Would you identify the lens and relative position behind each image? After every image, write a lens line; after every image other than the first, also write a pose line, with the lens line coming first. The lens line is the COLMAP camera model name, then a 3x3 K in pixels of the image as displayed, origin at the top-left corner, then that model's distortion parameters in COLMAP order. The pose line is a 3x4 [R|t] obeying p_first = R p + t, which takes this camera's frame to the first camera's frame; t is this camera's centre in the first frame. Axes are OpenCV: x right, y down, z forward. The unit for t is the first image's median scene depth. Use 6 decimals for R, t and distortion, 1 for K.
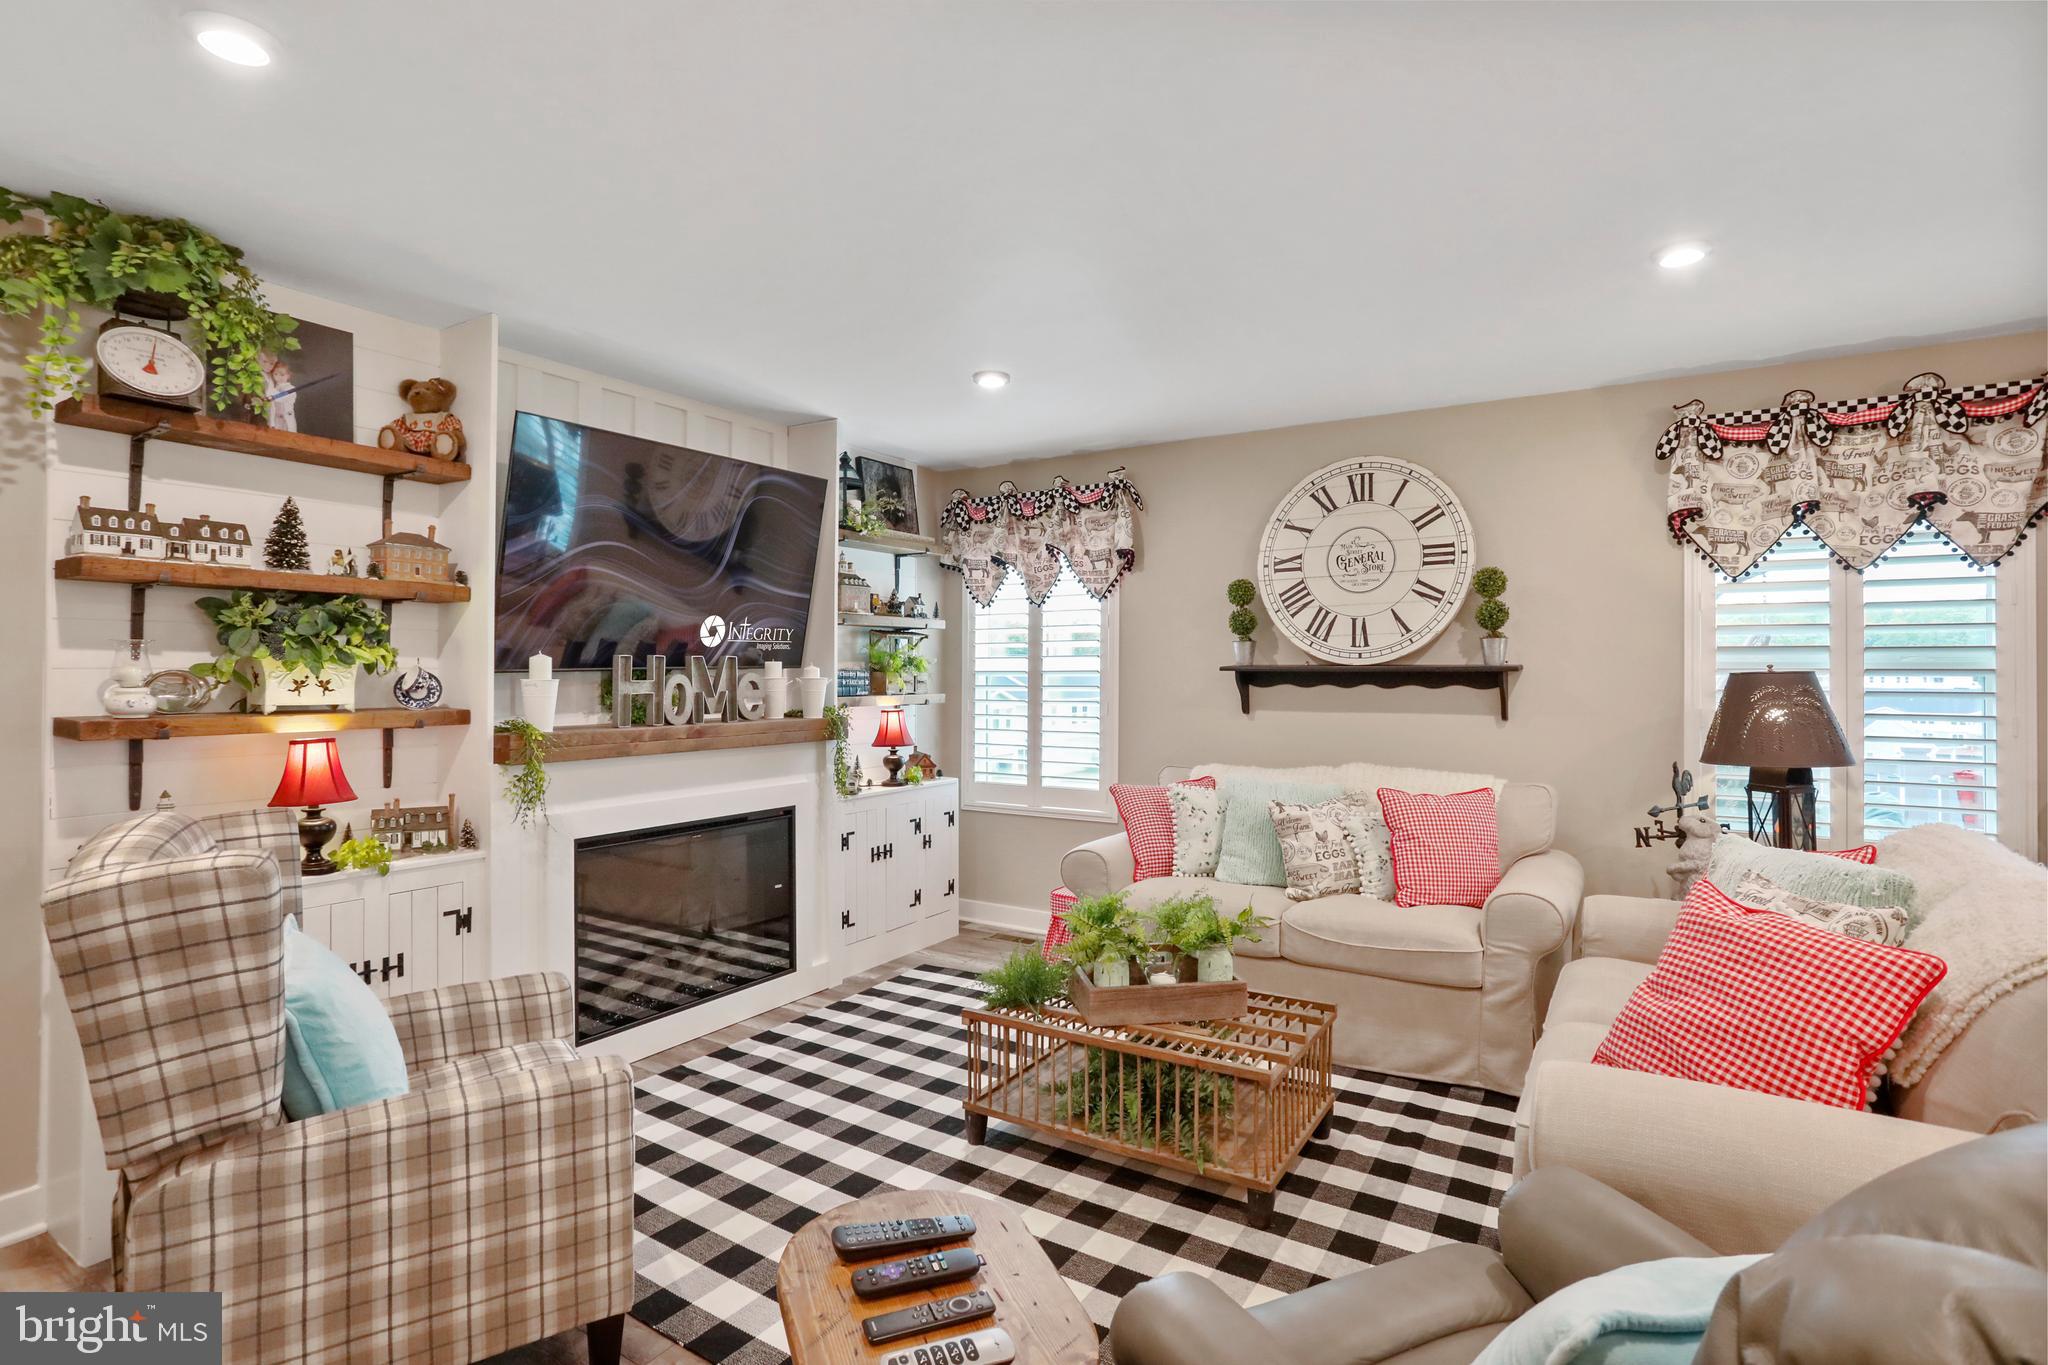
lens RADIAL K [[998.5, 0, 1018.1], [0, 998.5, 661.4], [0, 0, 1]] dist [-0.060990, 0.033056]
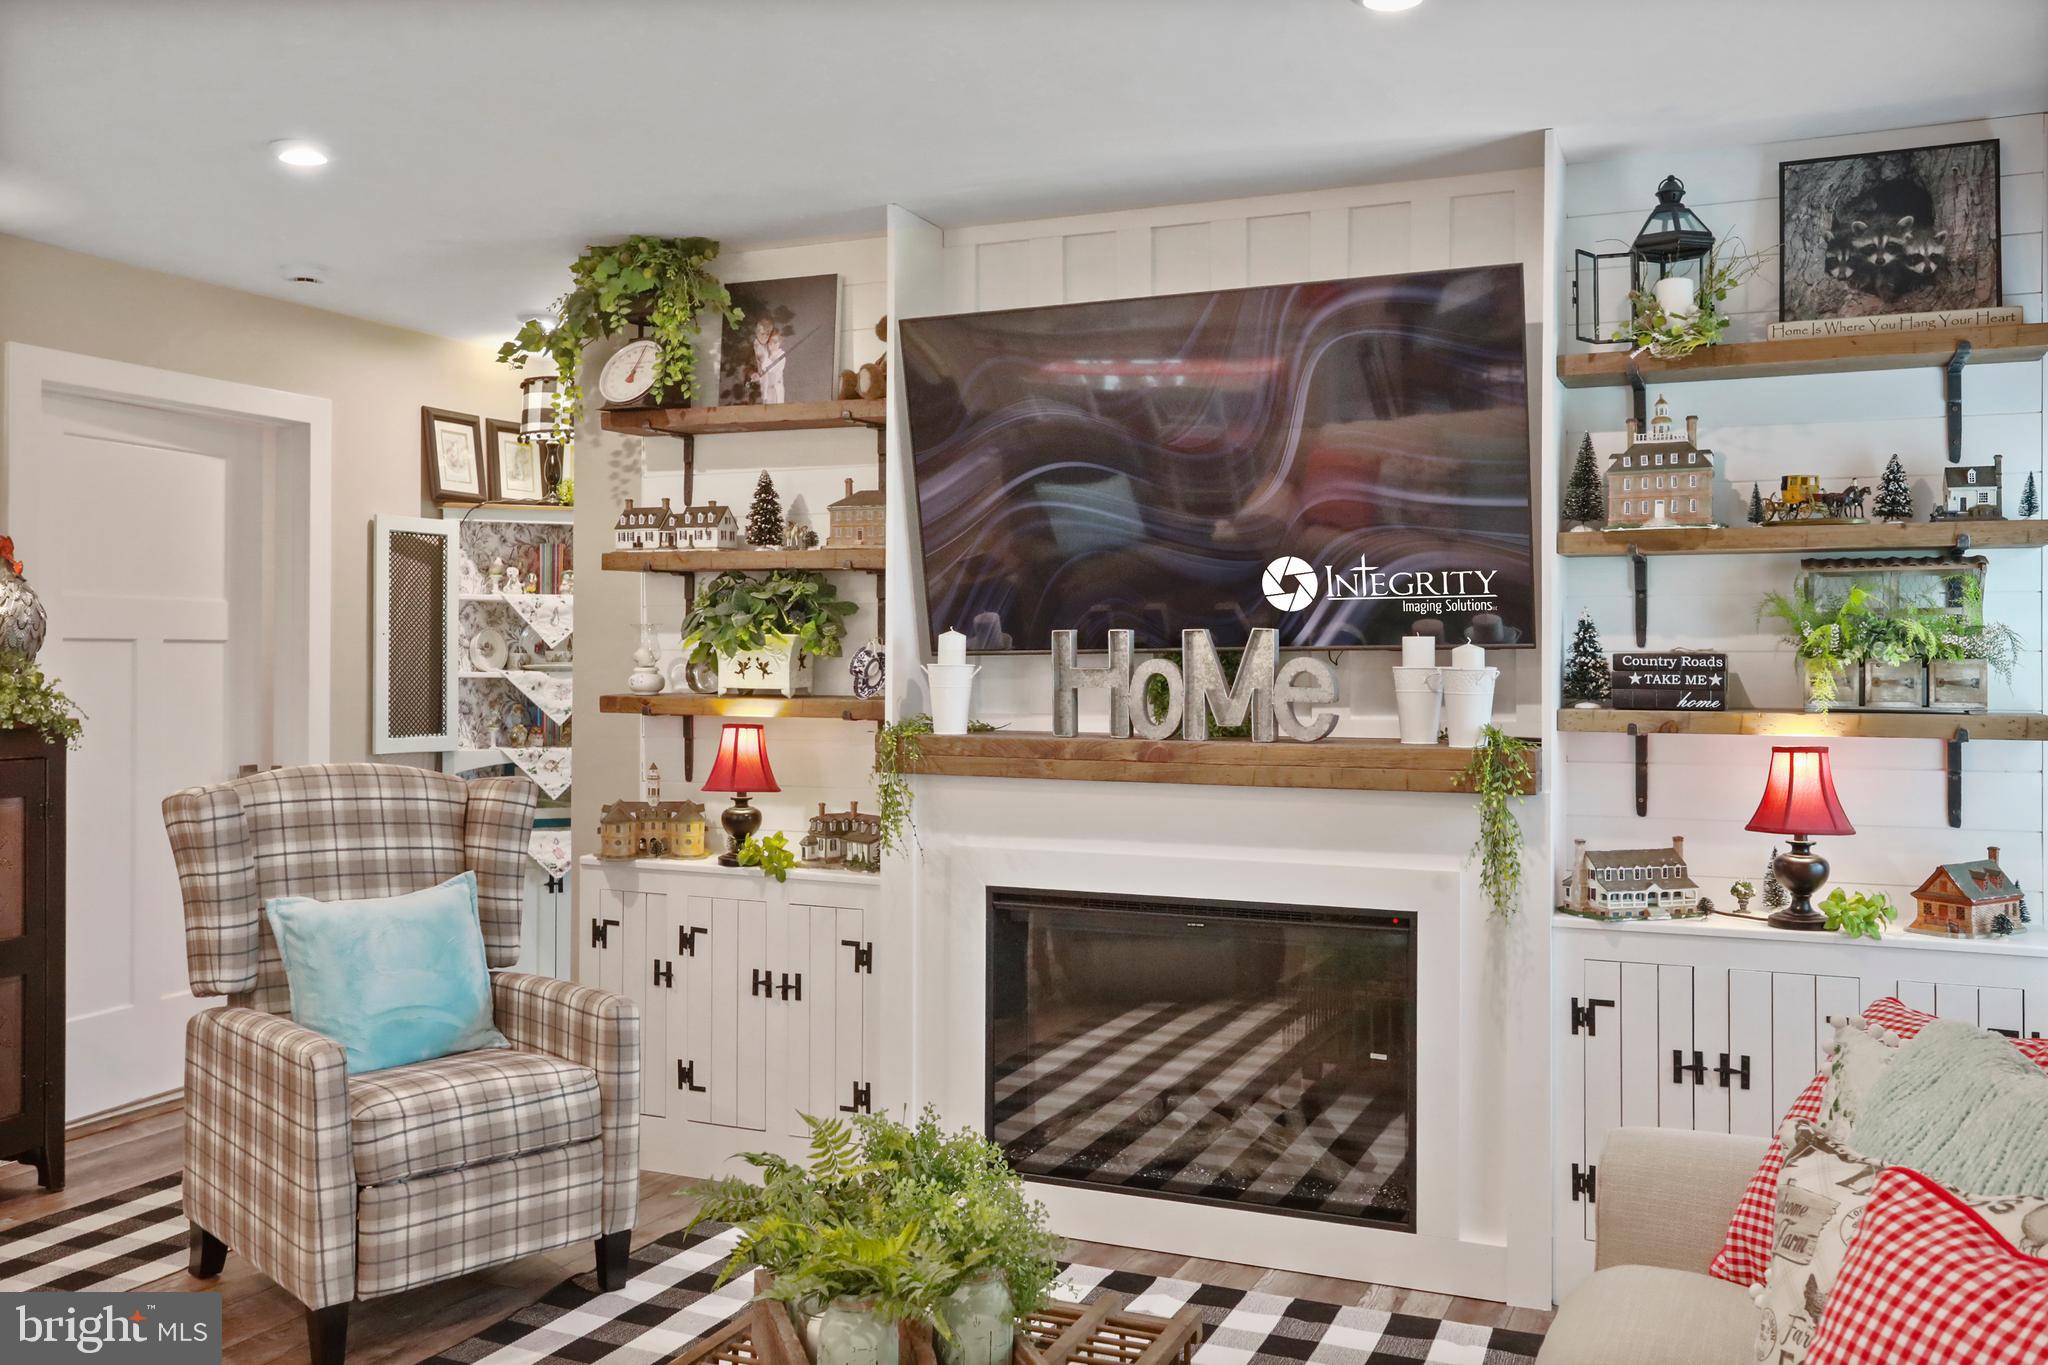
lens RADIAL K [[1741.3, 0, 986.7], [0, 1741.3, 636.3], [0, 0, 1]] dist [-0.056262, 0.000579]
pose [[0.123689, -0.010058, -0.992270, 0.747267], [0.007696, 0.999928, -0.009176, 0.008577], [0.992291, -0.006502, 0.123757, 0.774522]]
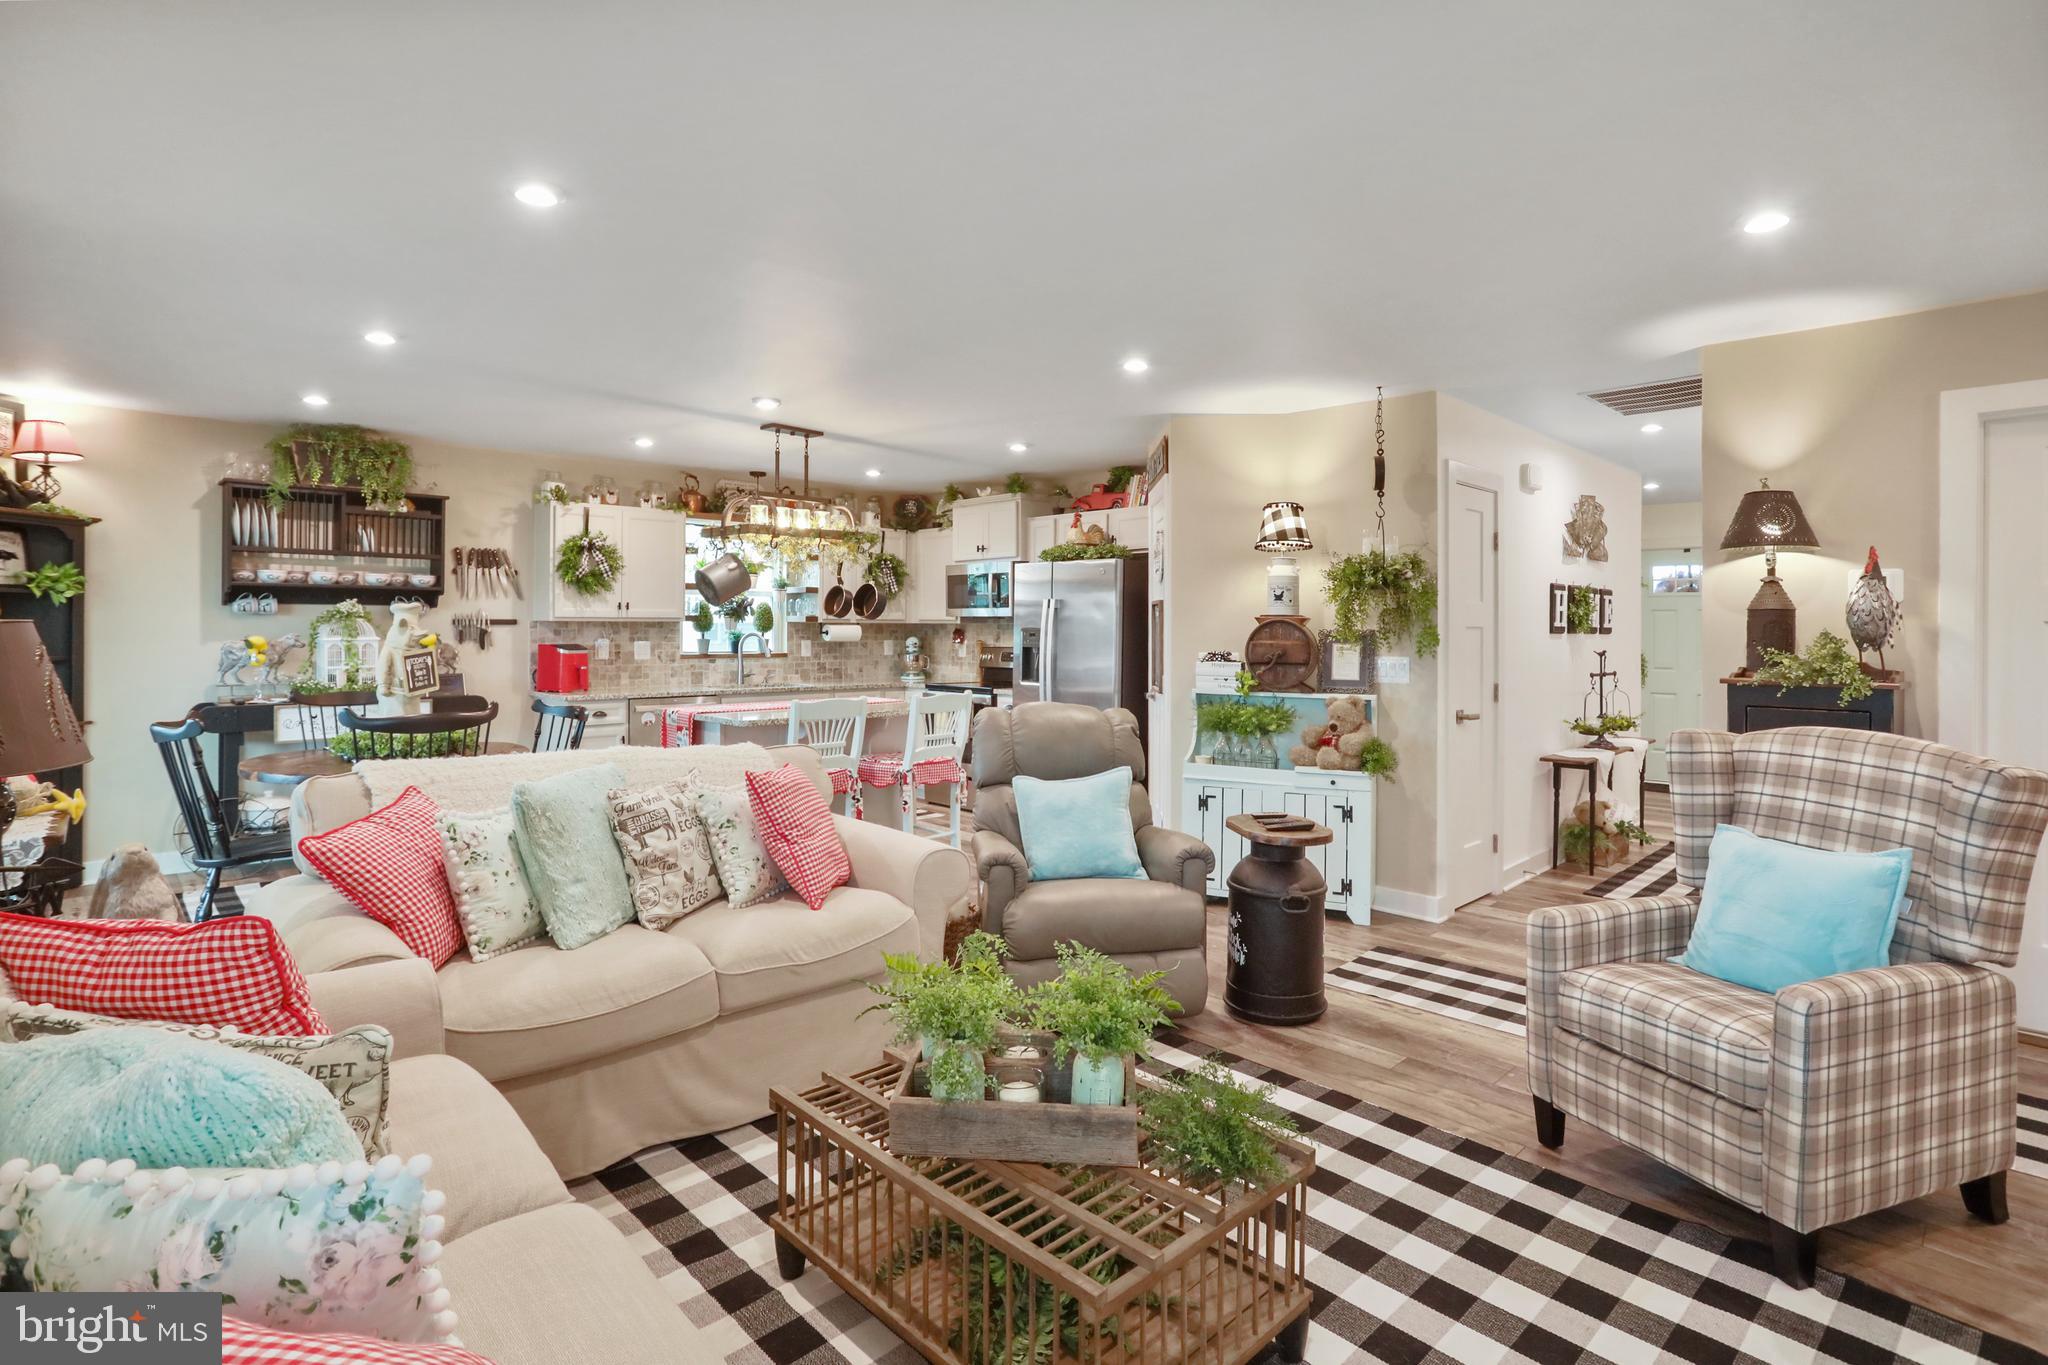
lens RADIAL K [[1005.1, 0, 1027.5], [0, 1005.1, 627.3], [0, 0, 1]] dist [-0.063093, 0.032843]
pose [[-0.971093, -0.004601, 0.238657, -0.016055], [-0.007800, 0.999892, -0.012462, 0.018152], [-0.238574, -0.013963, -0.971024, 1.335938]]
